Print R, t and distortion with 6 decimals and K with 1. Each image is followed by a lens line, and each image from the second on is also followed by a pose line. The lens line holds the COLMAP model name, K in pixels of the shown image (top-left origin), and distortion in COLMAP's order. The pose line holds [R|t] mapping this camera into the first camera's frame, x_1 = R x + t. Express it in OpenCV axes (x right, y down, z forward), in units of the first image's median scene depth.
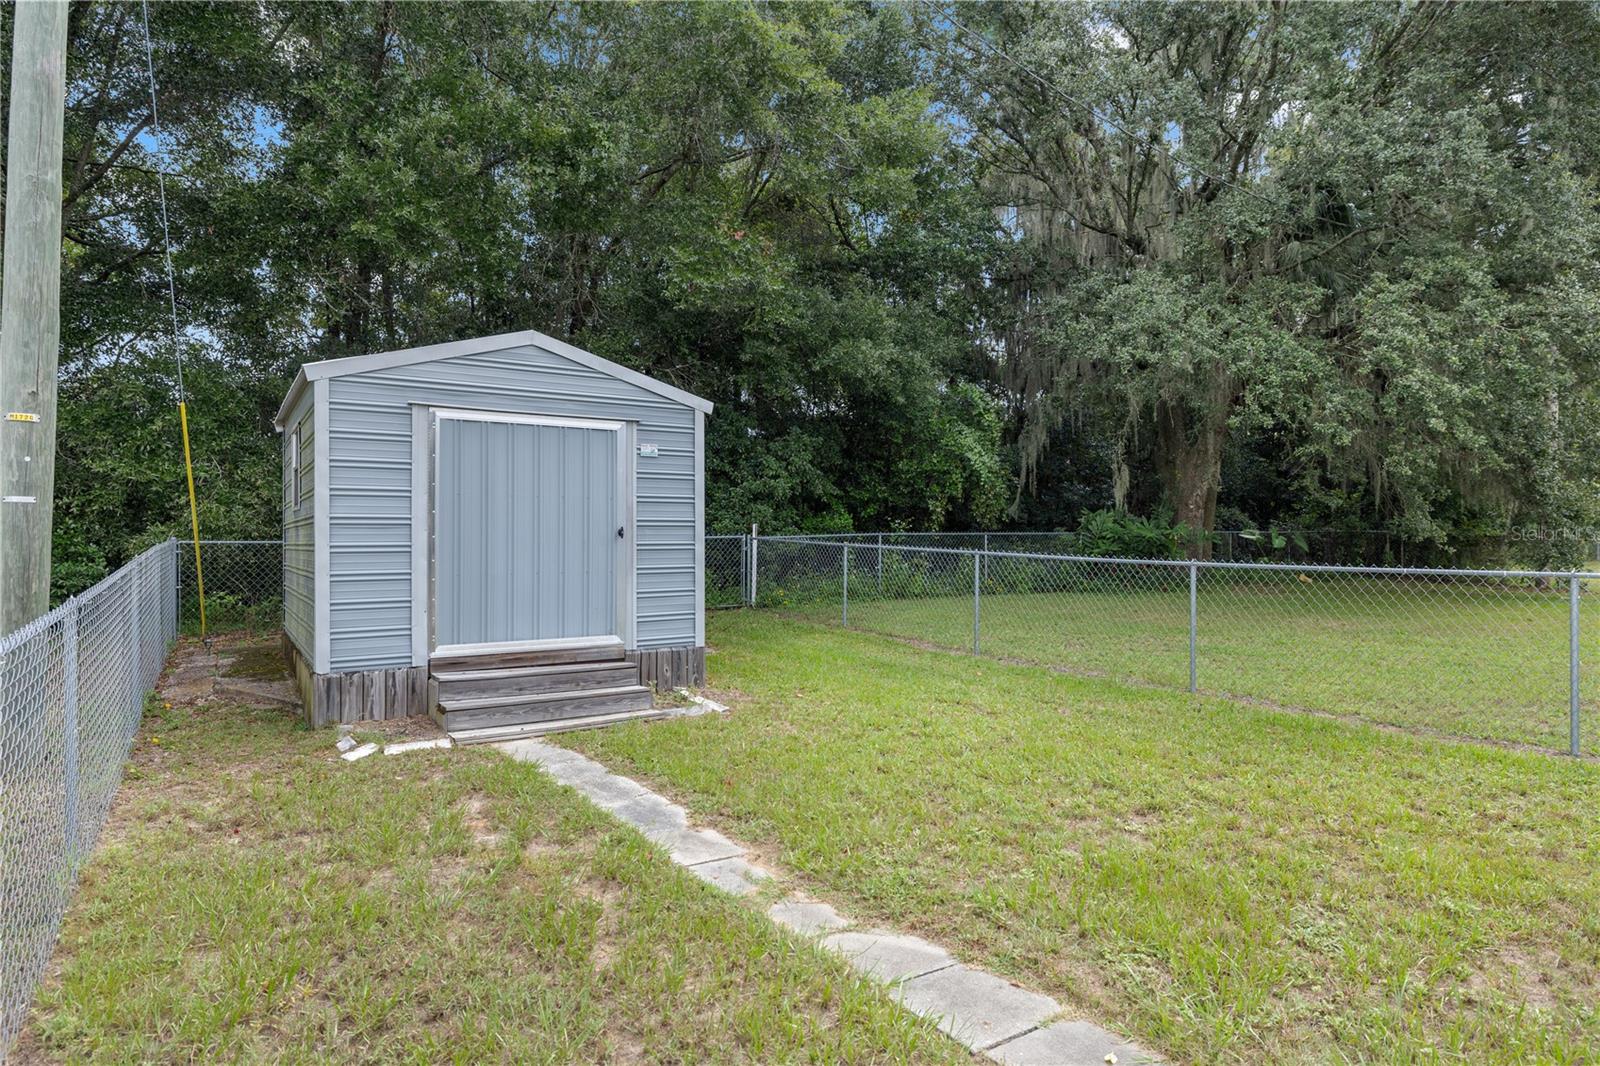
lens RADIAL K [[945.7, 0, 796.2], [0, 945.7, 525.4], [0, 0, 1]] dist [-0.004017, -0.000284]
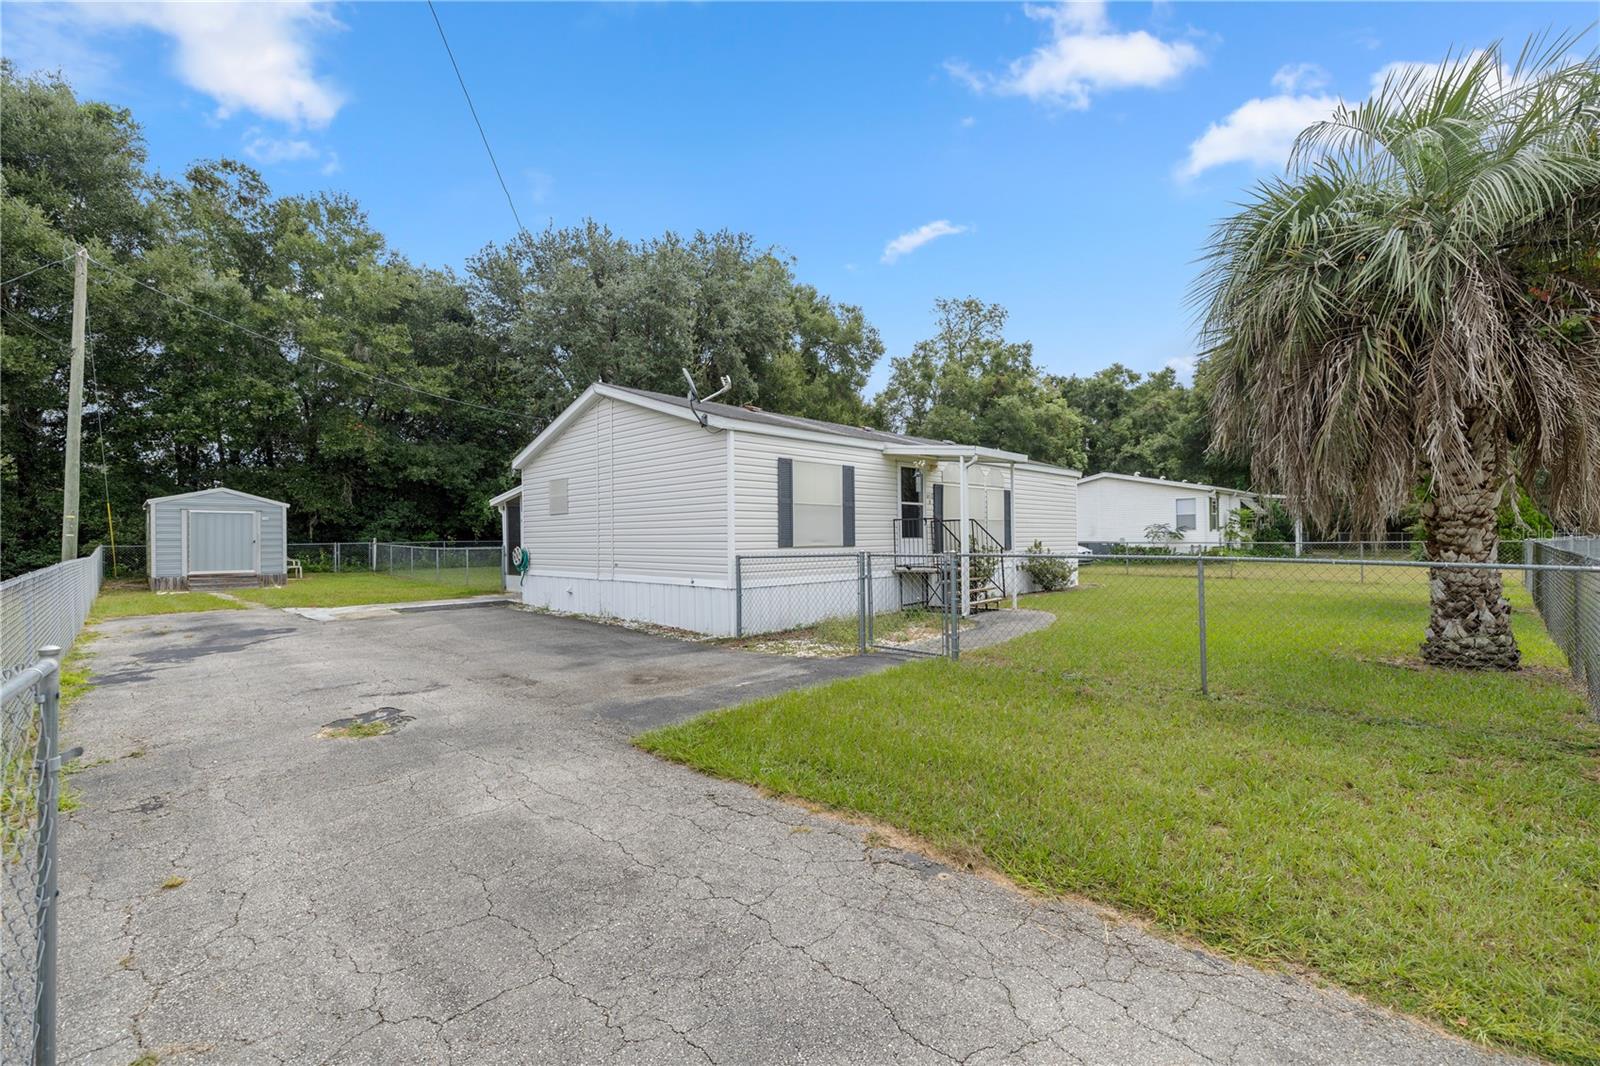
lens RADIAL K [[695.9, 0, 800.6], [0, 695.9, 535.2], [0, 0, 1]] dist [0.000372, 0.000104]
pose [[0.973358, -0.004072, 0.229253, 1.321955], [0.004067, 0.999992, 0.000493, -0.010117], [-0.229253, 0.000452, 0.973367, -2.213729]]
